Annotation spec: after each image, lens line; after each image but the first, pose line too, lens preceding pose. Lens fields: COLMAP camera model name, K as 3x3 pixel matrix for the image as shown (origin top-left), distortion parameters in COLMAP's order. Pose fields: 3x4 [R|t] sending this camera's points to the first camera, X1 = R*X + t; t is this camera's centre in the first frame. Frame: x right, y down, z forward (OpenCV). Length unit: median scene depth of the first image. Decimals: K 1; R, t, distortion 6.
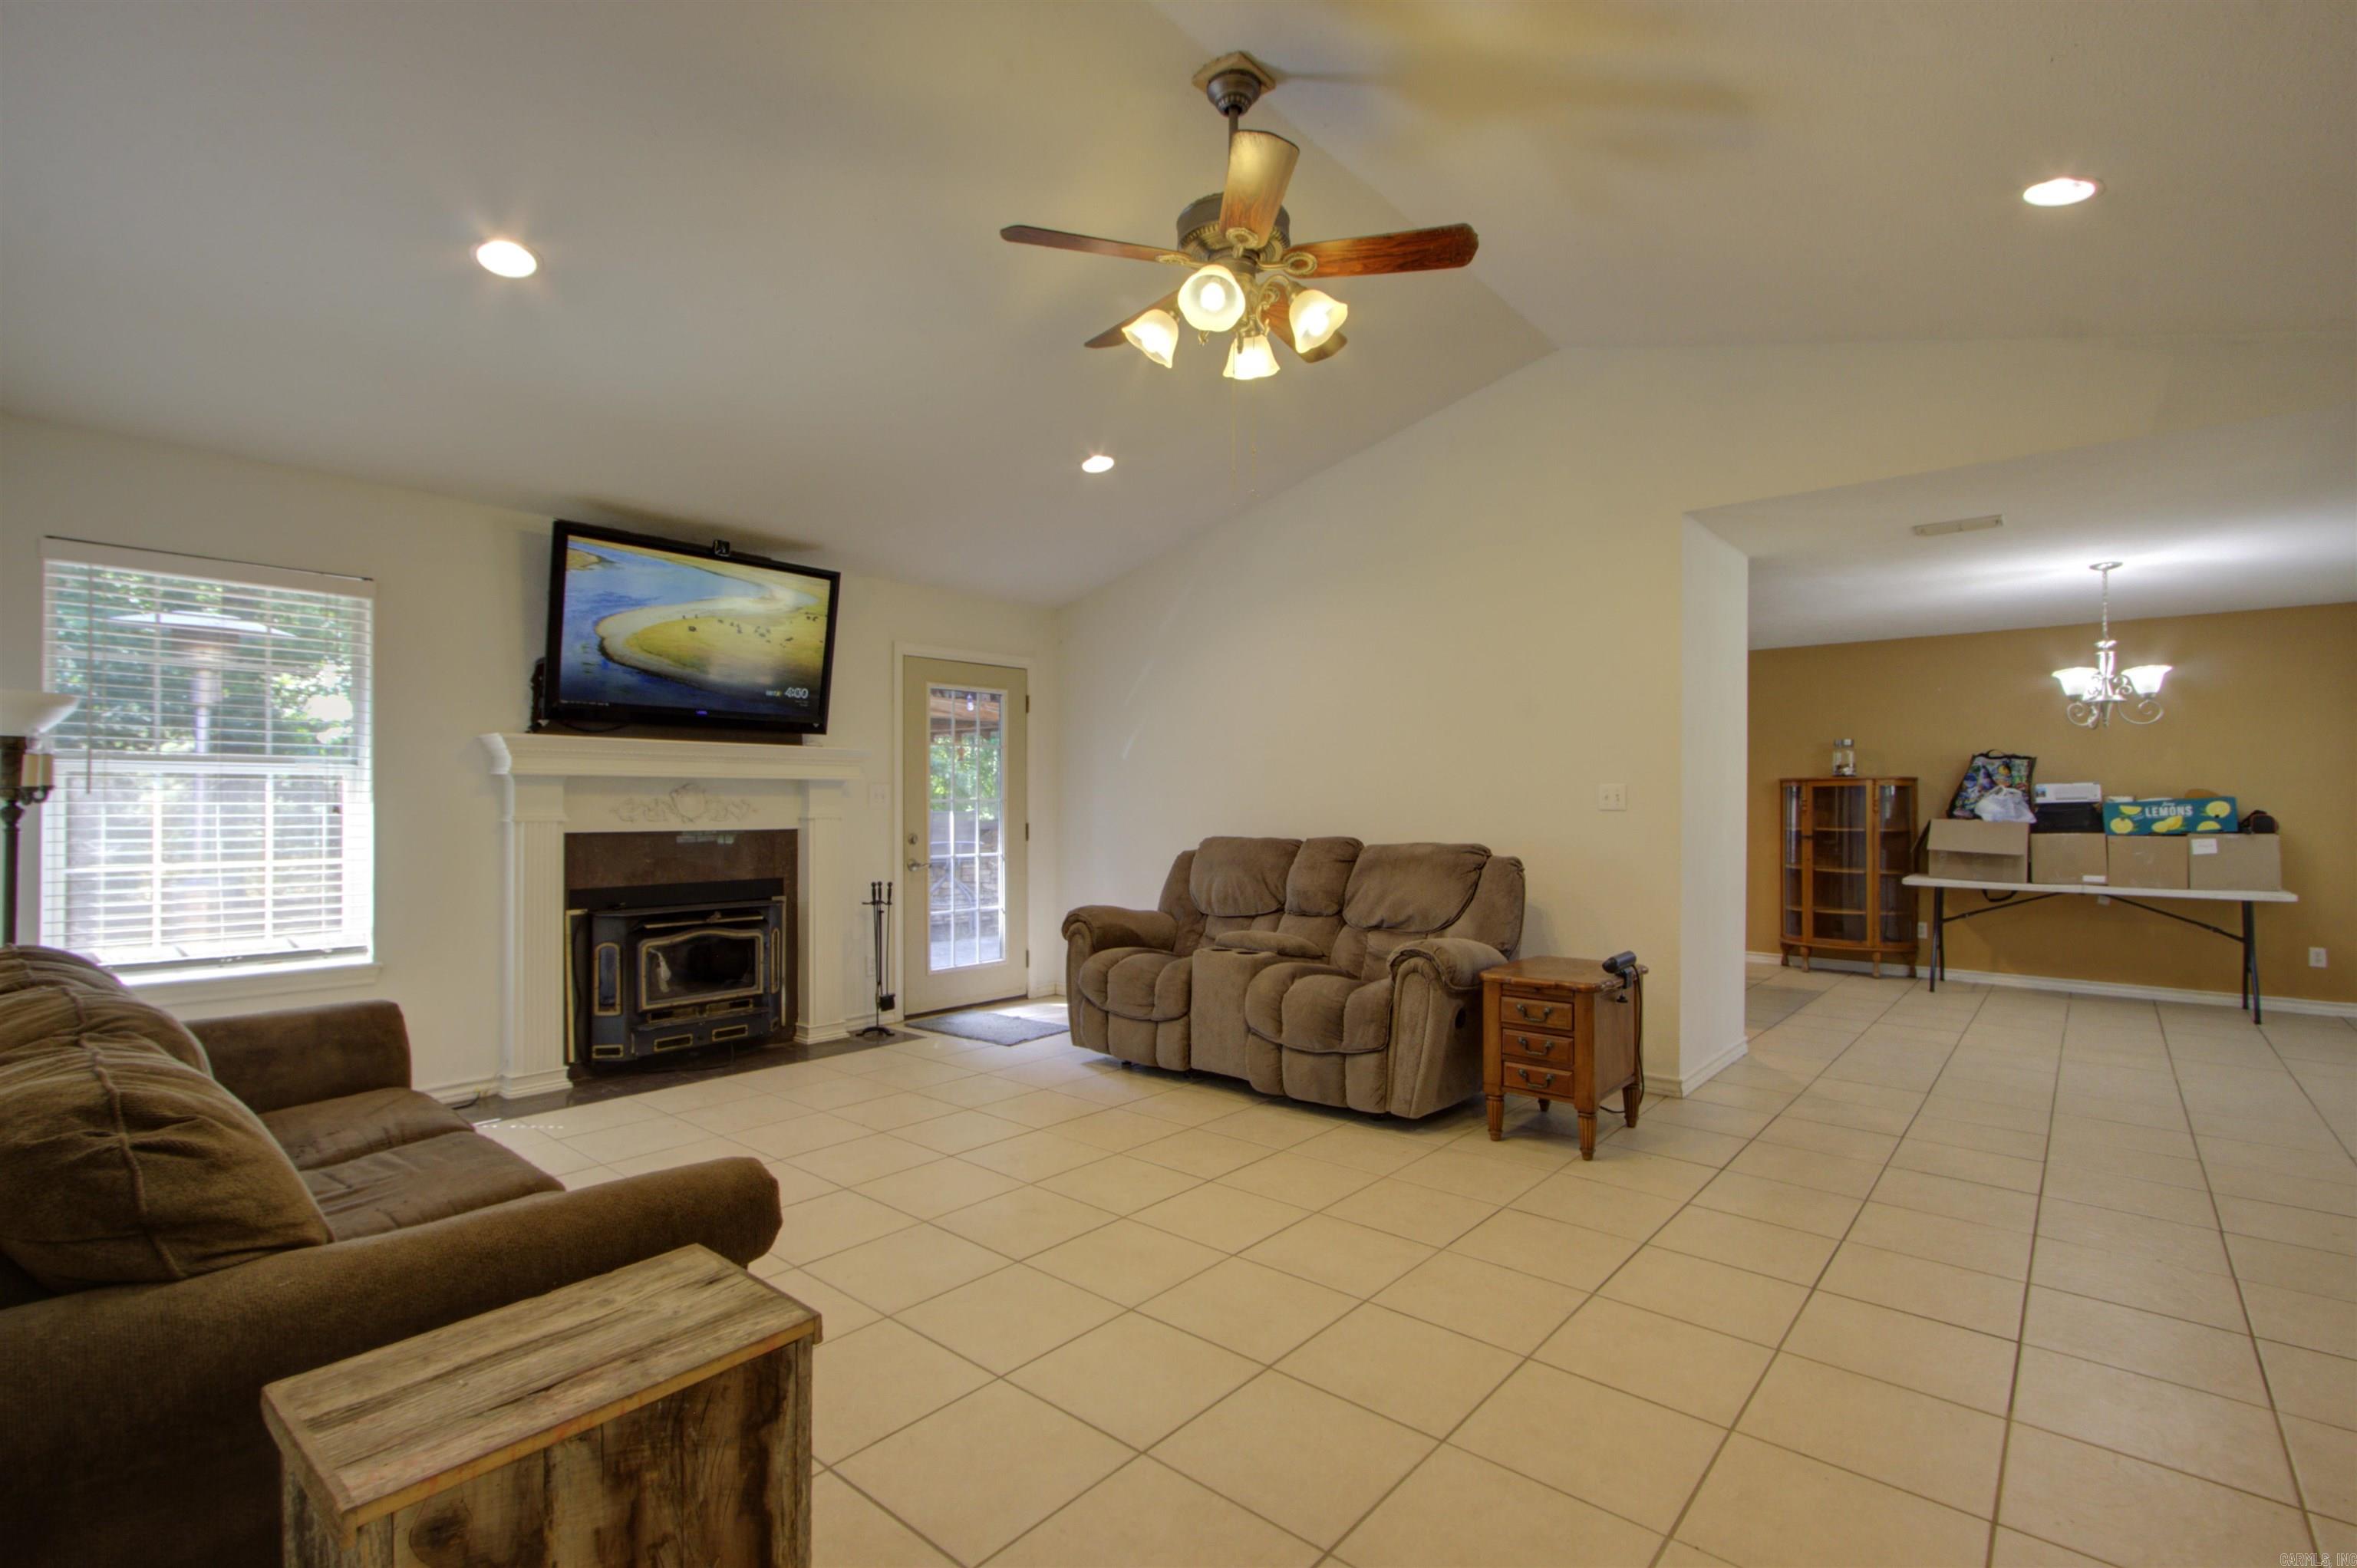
lens RADIAL K [[1076.0, 0, 1178.5], [0, 1076.0, 784.0], [0, 0, 1]] dist [-0.022085, 0.004443]
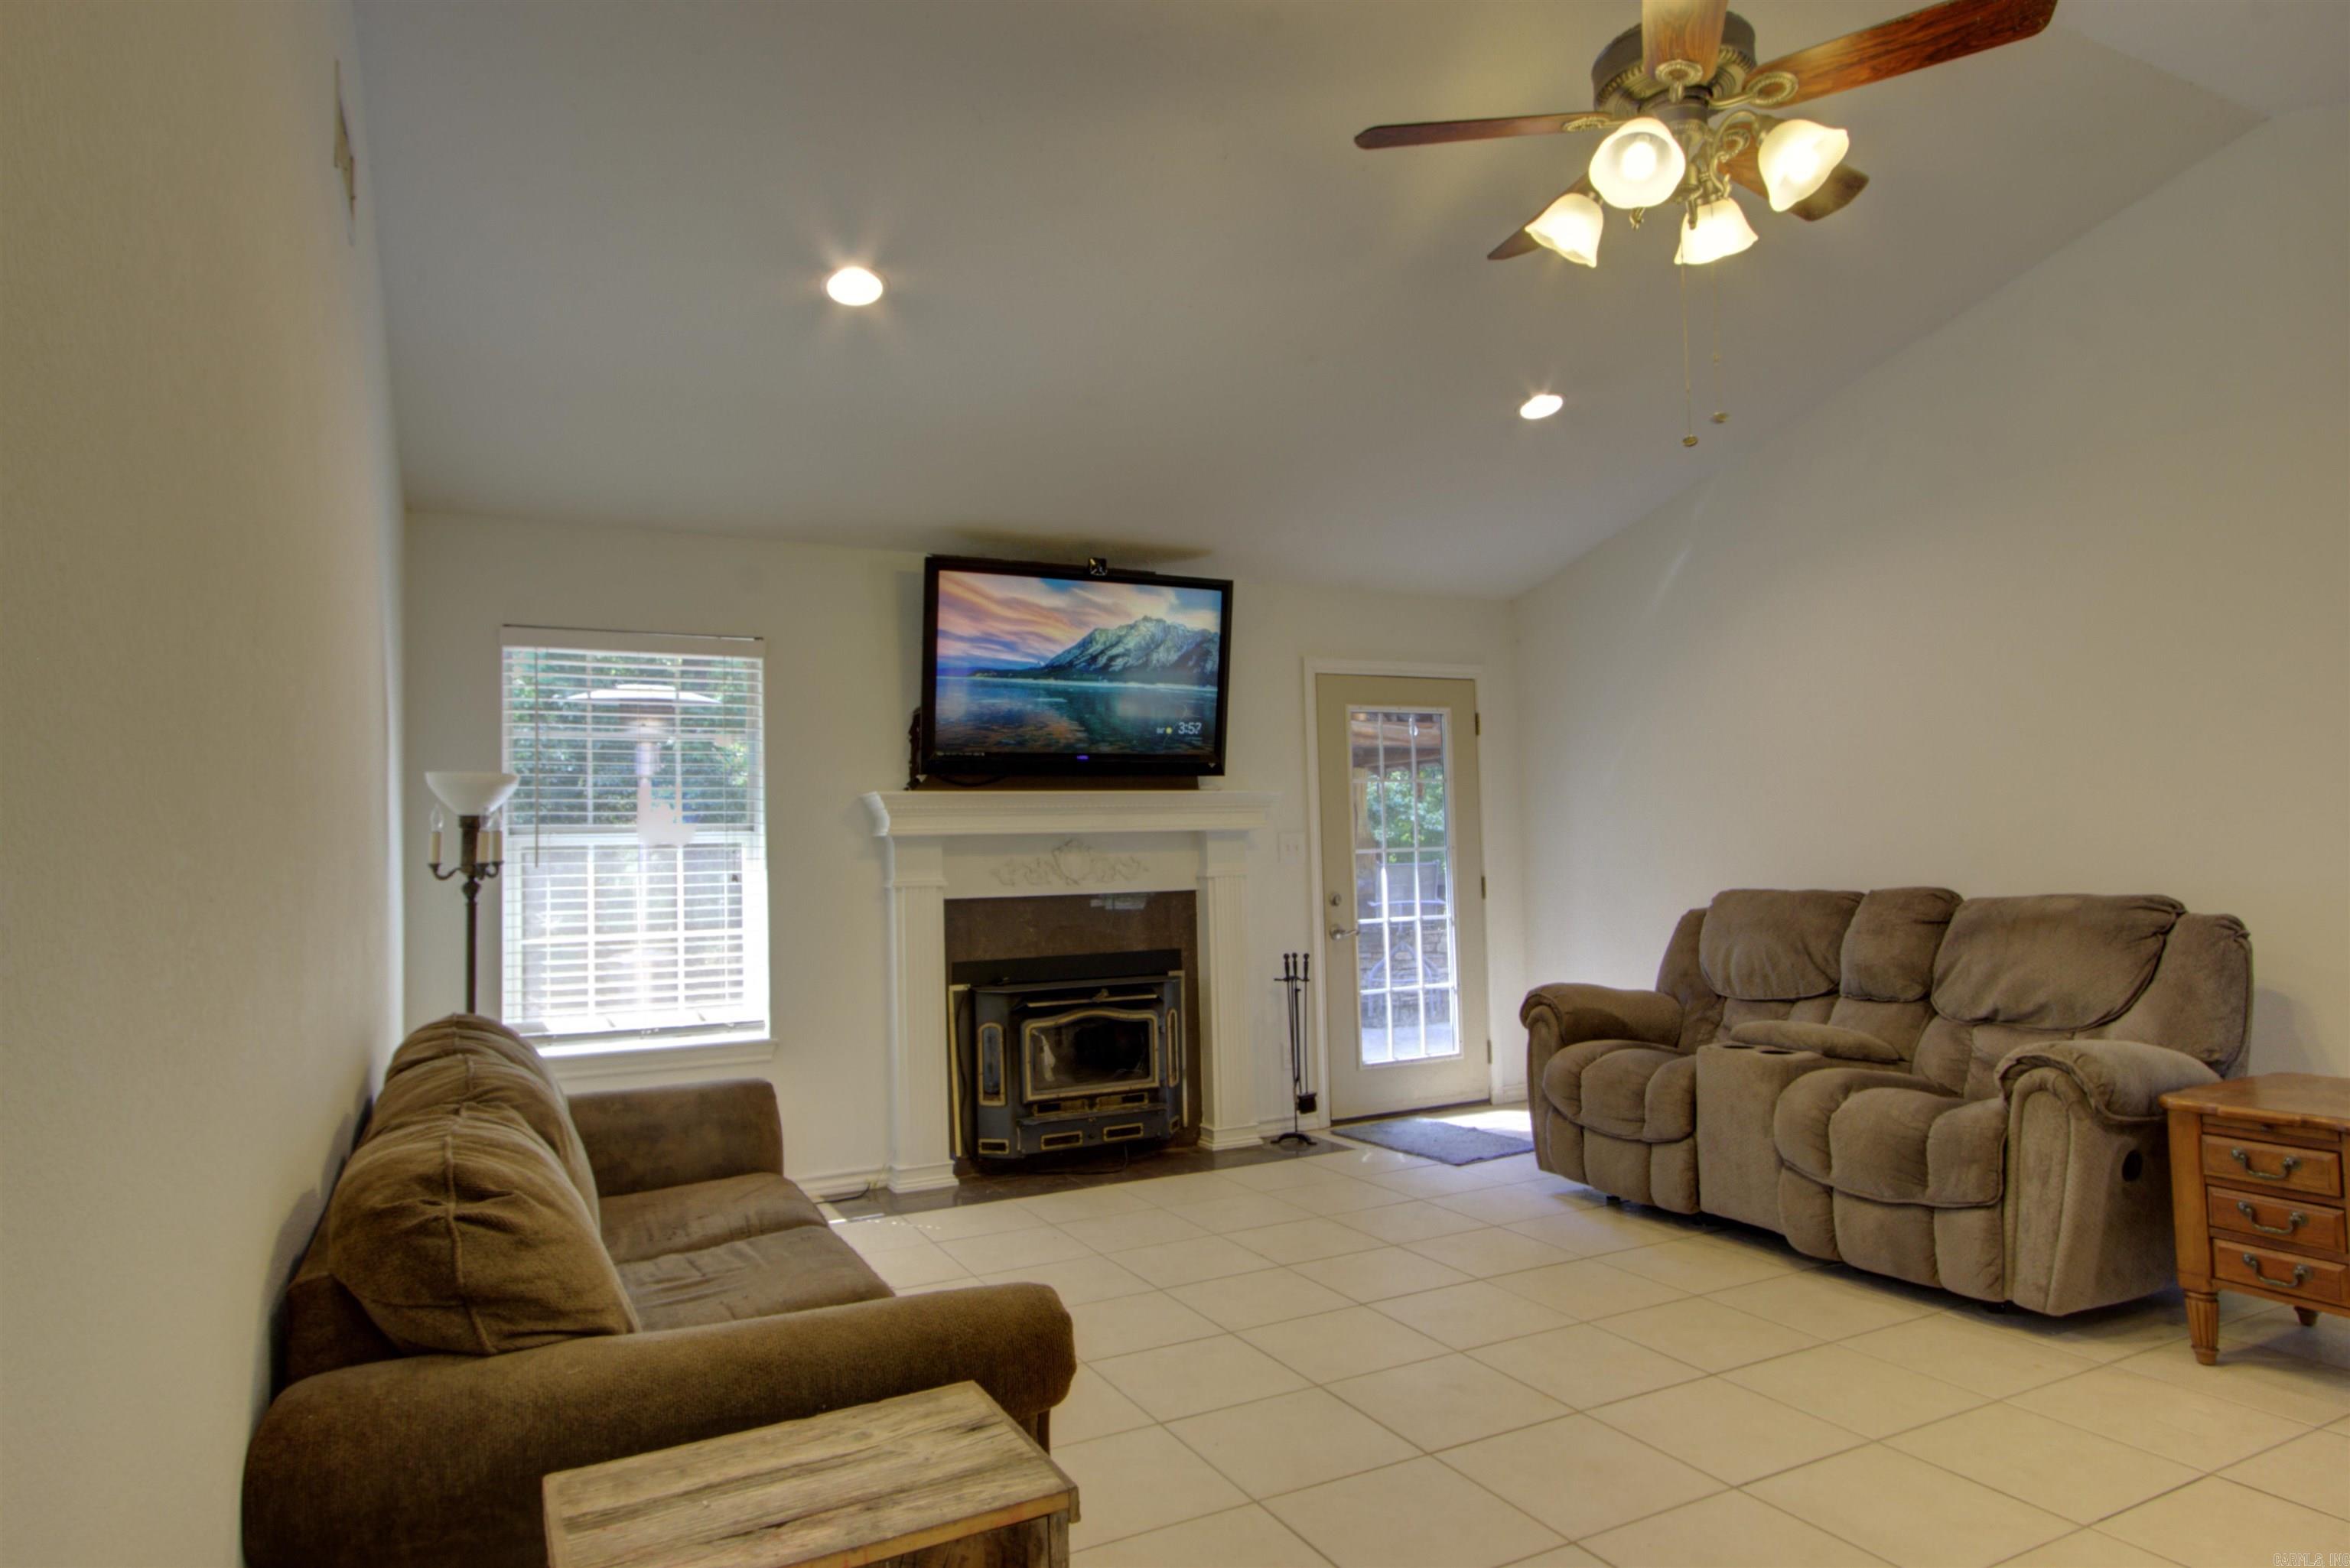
lens RADIAL K [[1357.1, 0, 1127.1], [0, 1357.1, 782.6], [0, 0, 1]] dist [-0.042303, 0.031601]
pose [[0.919416, -0.047586, -0.390396, 0.027581], [0.034259, 0.998570, -0.041033, -0.000068], [0.391790, 0.024352, 0.919732, 0.010845]]
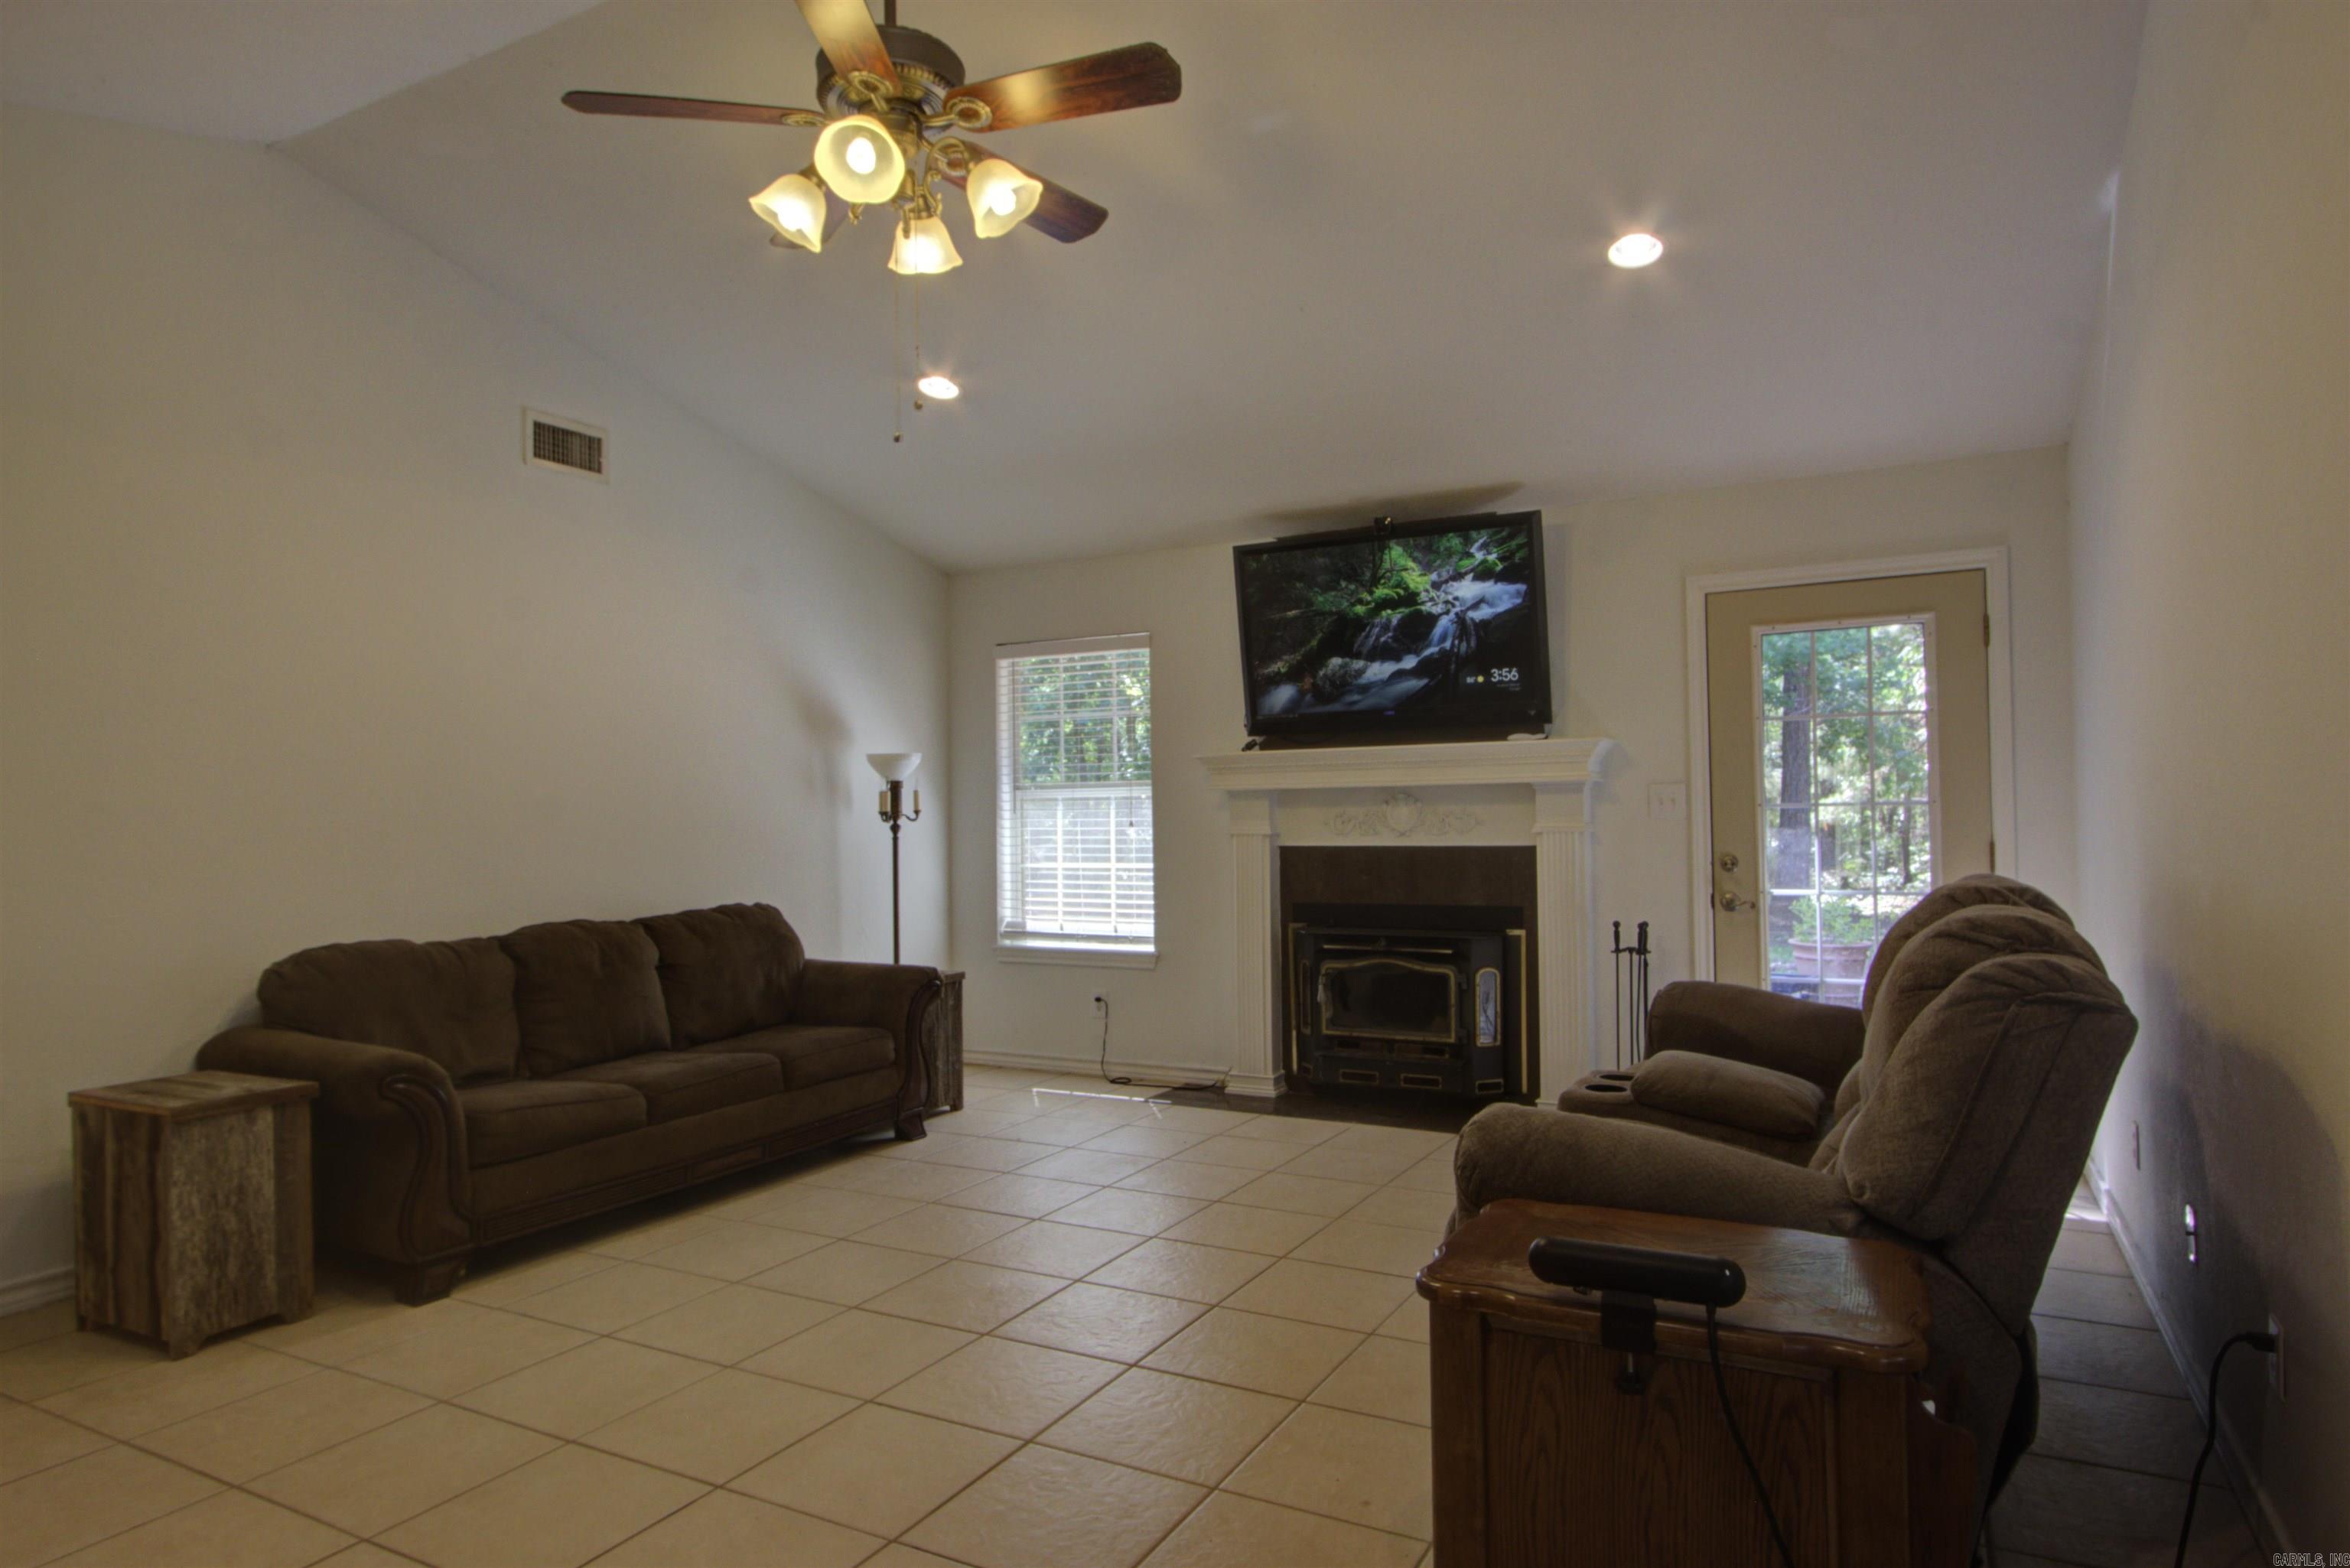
lens RADIAL K [[1356.5, 0, 1174.4], [0, 1356.5, 758.3], [0, 0, 1]] dist [0.000161, 0.000135]
pose [[0.203990, -0.045446, -0.977918, 1.086966], [0.031716, 0.998704, -0.039796, 0.017319], [0.978459, -0.022898, 0.205167, 1.030481]]
